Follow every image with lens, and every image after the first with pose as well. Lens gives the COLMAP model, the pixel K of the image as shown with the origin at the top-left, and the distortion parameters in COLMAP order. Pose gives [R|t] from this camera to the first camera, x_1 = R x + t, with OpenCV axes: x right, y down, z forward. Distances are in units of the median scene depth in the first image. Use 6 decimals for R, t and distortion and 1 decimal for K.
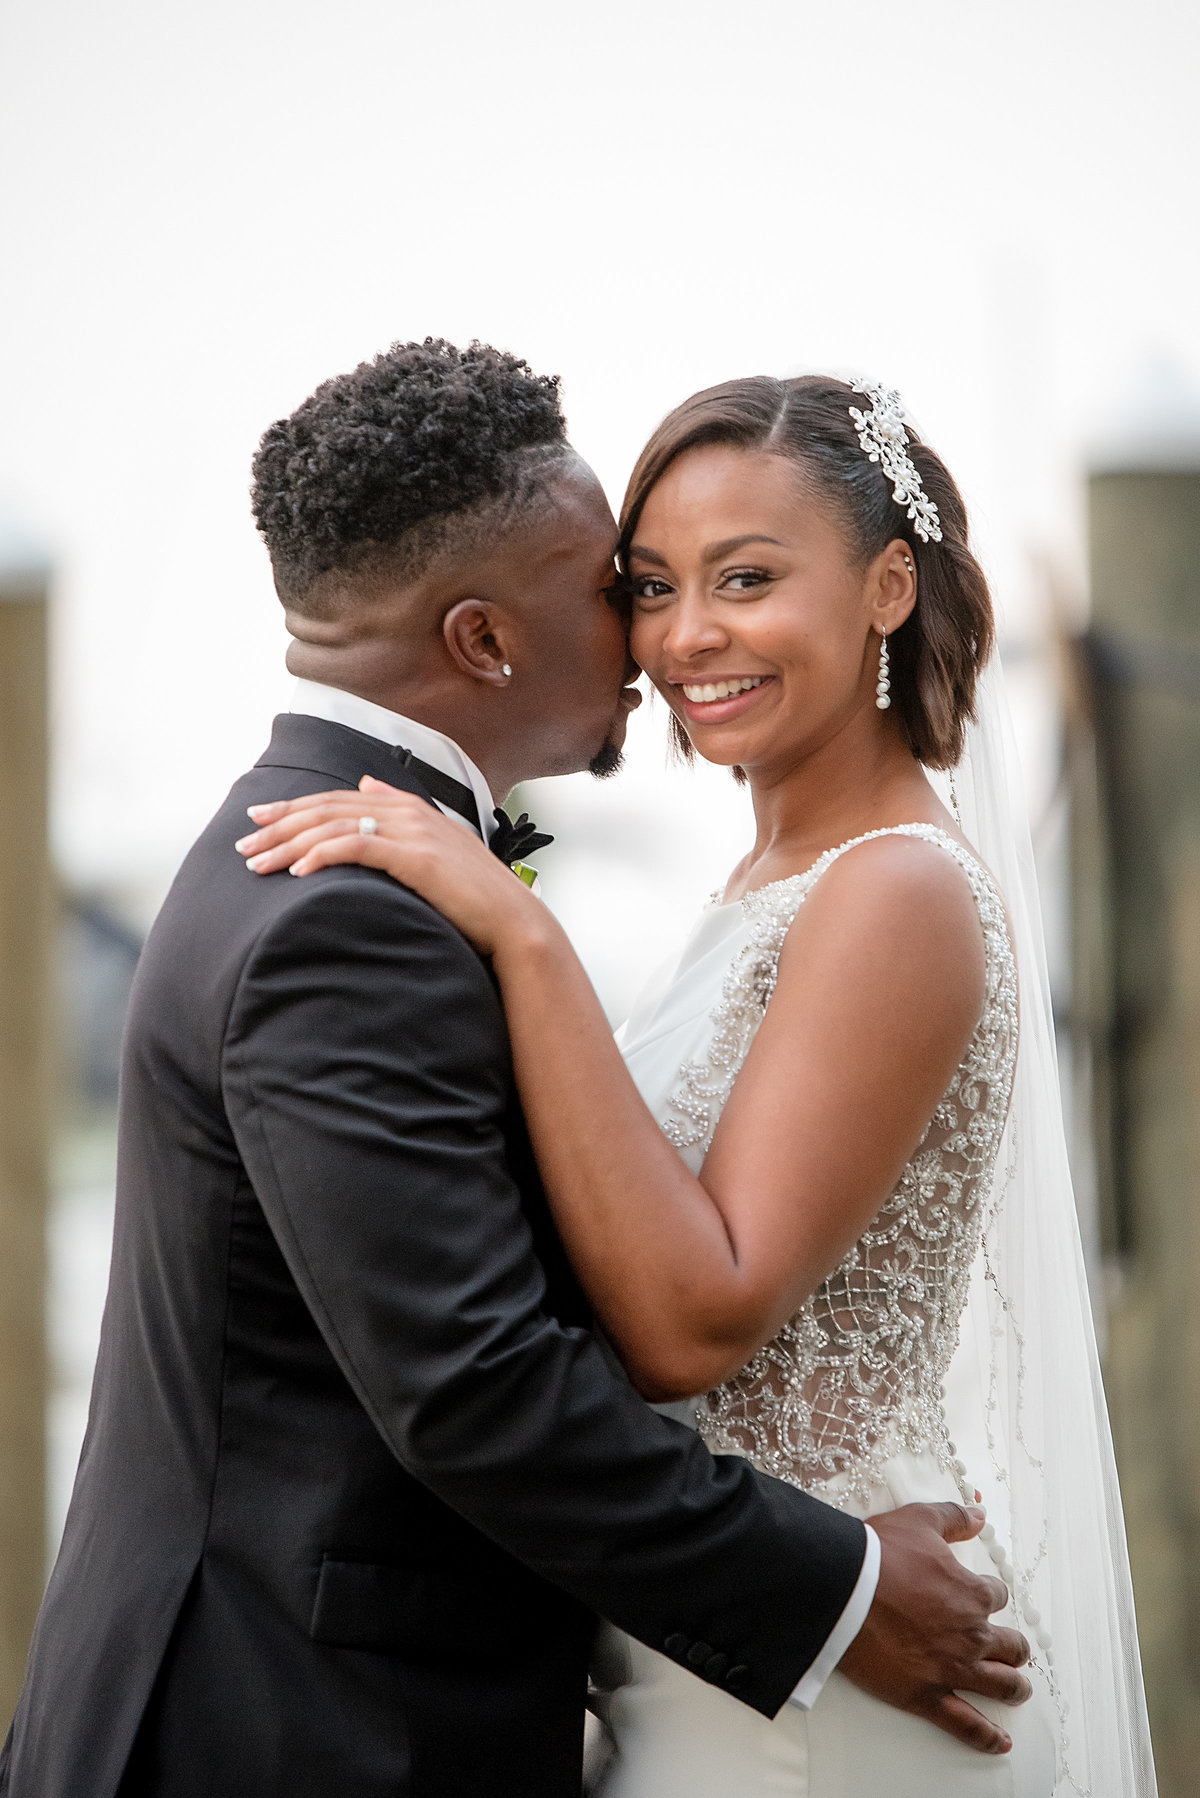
lens RADIAL K [[11061.5, 0, 535.9], [0, 11061.5, 925.4], [0, 0, 1]] dist [4.221123, 0.000000]
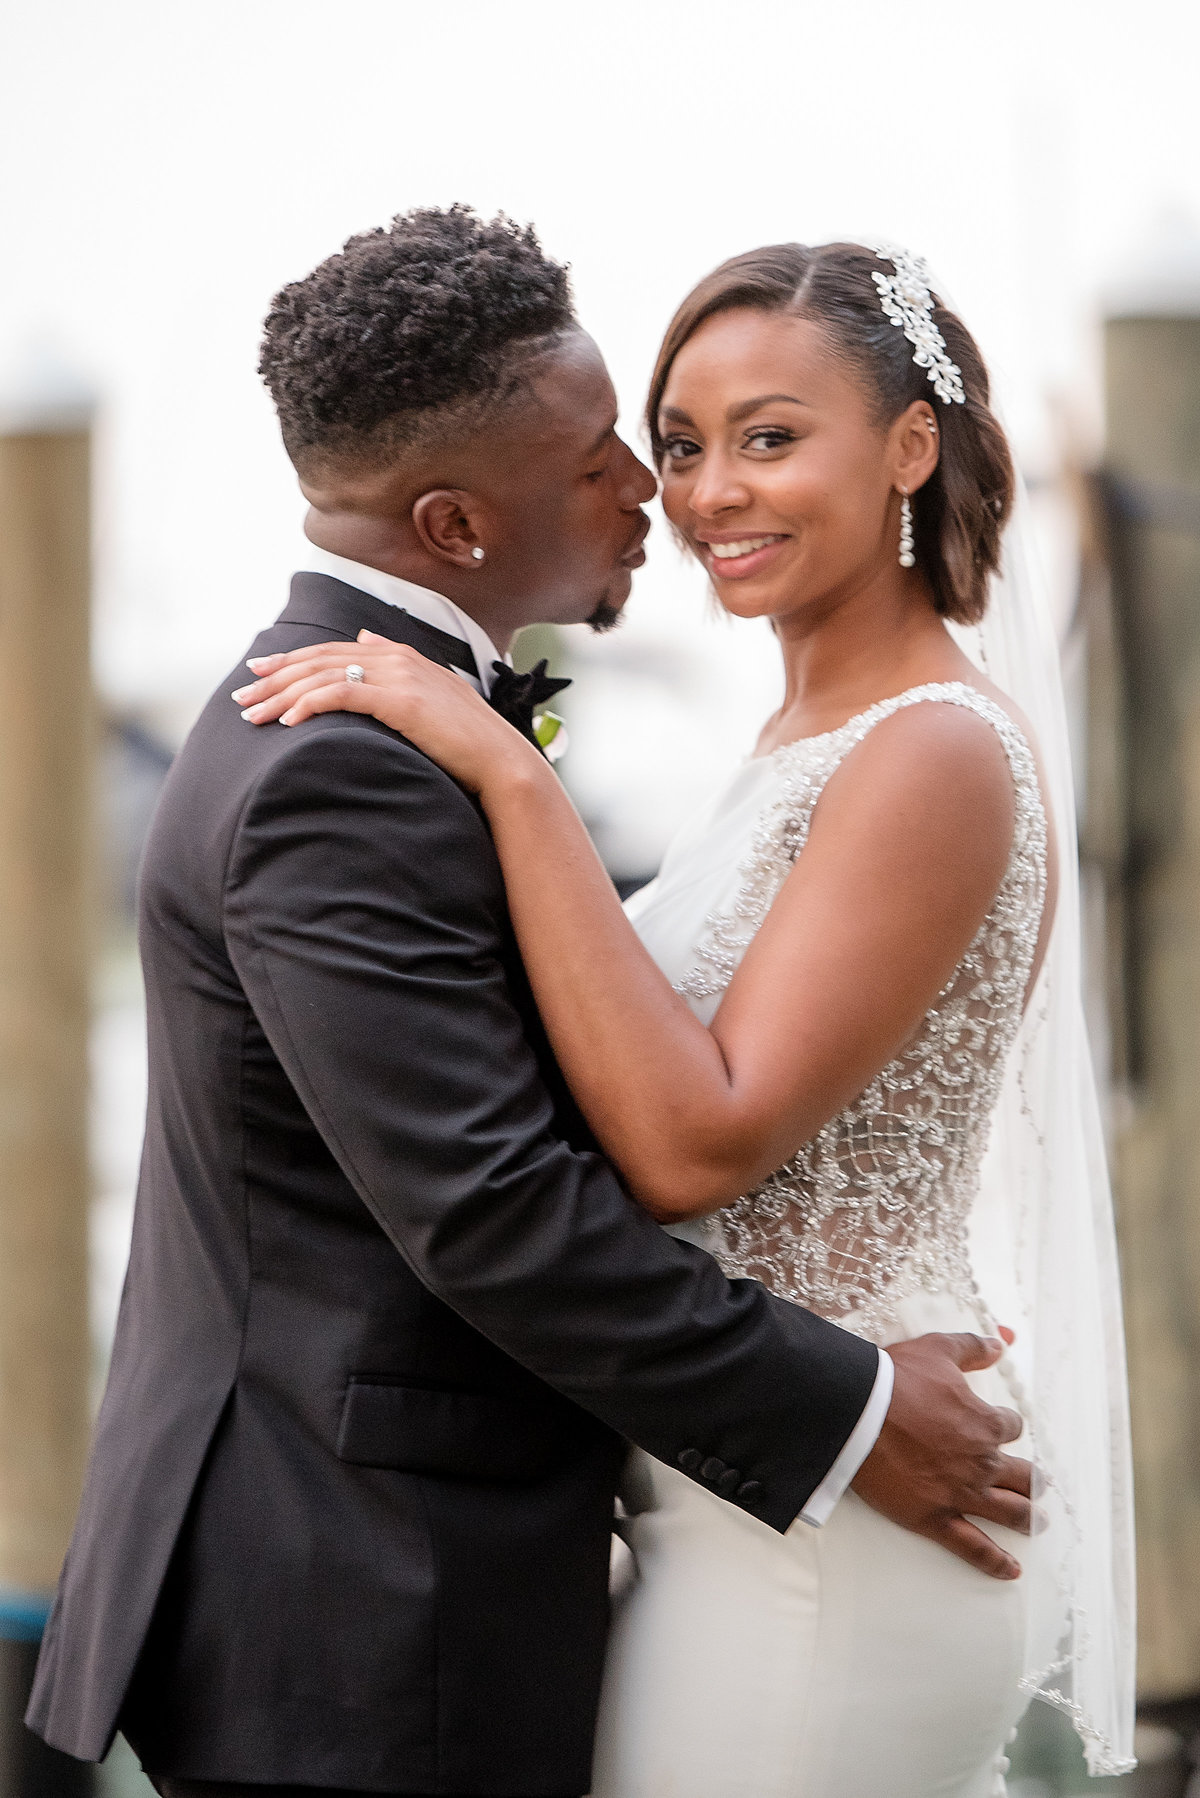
lens RADIAL K [[8850.2, 0, 600.8], [0, 8850.2, 898.3], [0, 0, 1]] dist [-0.062683, 0.000000]
pose [[0.999898, 0.002681, 0.014061, -0.007926], [-0.002898, 0.999877, 0.015434, -0.001406], [-0.014018, -0.015473, 0.999782, 0.186425]]
